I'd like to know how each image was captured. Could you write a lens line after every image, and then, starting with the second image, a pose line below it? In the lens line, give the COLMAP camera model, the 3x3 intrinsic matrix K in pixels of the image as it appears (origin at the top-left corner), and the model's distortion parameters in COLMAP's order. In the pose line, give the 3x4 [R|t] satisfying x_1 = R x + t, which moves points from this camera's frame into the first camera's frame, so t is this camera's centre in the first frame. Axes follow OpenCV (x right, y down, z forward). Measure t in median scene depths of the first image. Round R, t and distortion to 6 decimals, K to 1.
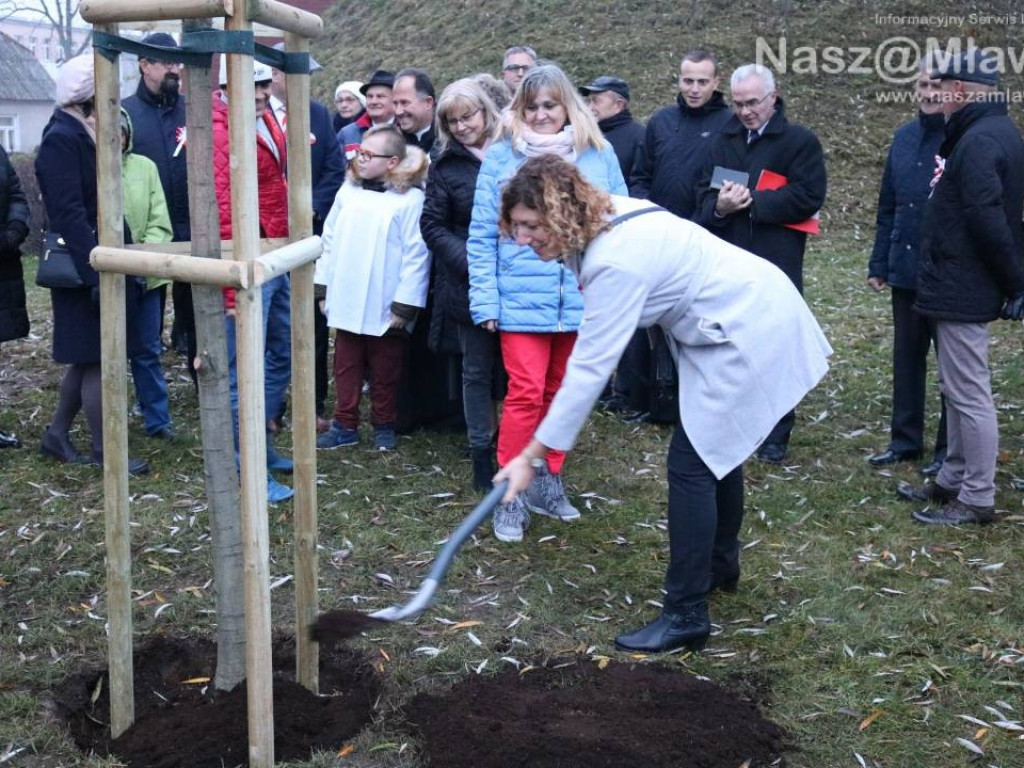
lens RADIAL K [[1373.3, 0, 514.7], [0, 1373.3, 372.8], [0, 0, 1]] dist [-0.076860, 0.062238]
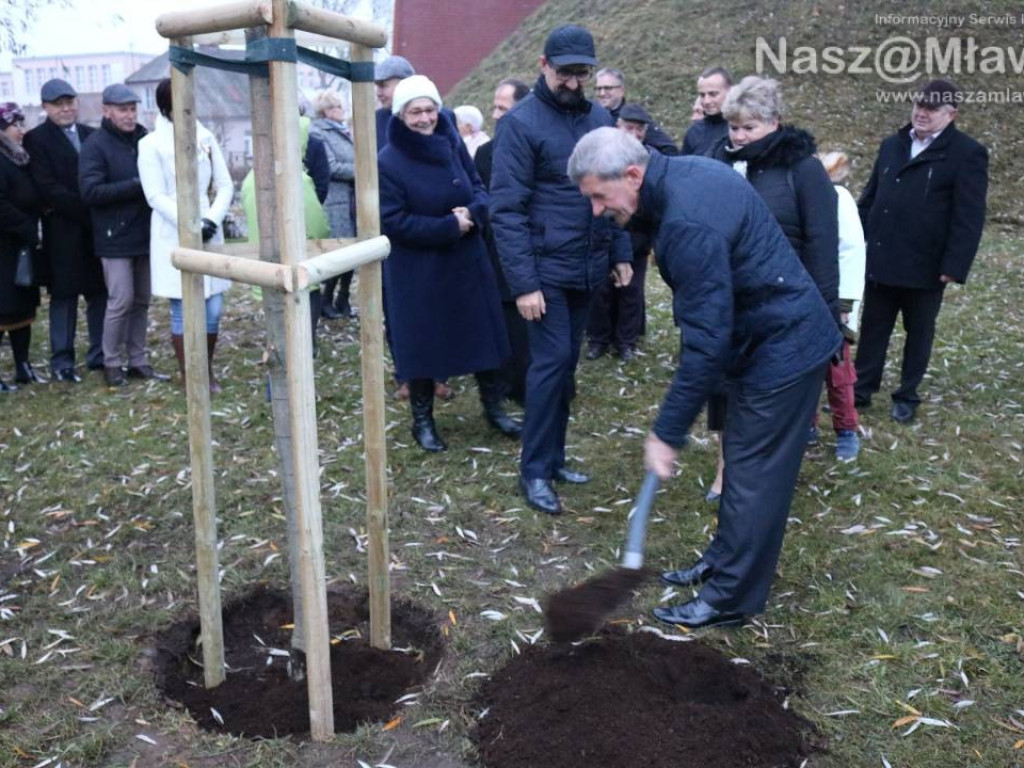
lens RADIAL K [[1003.6, 0, 511.2], [0, 1003.6, 380.0], [0, 0, 1]] dist [-0.147139, 0.127003]
pose [[0.989697, 0.026473, -0.140706, 0.060282], [-0.017471, 0.997743, 0.064834, -0.037776], [0.142105, -0.061708, 0.987926, 0.227250]]
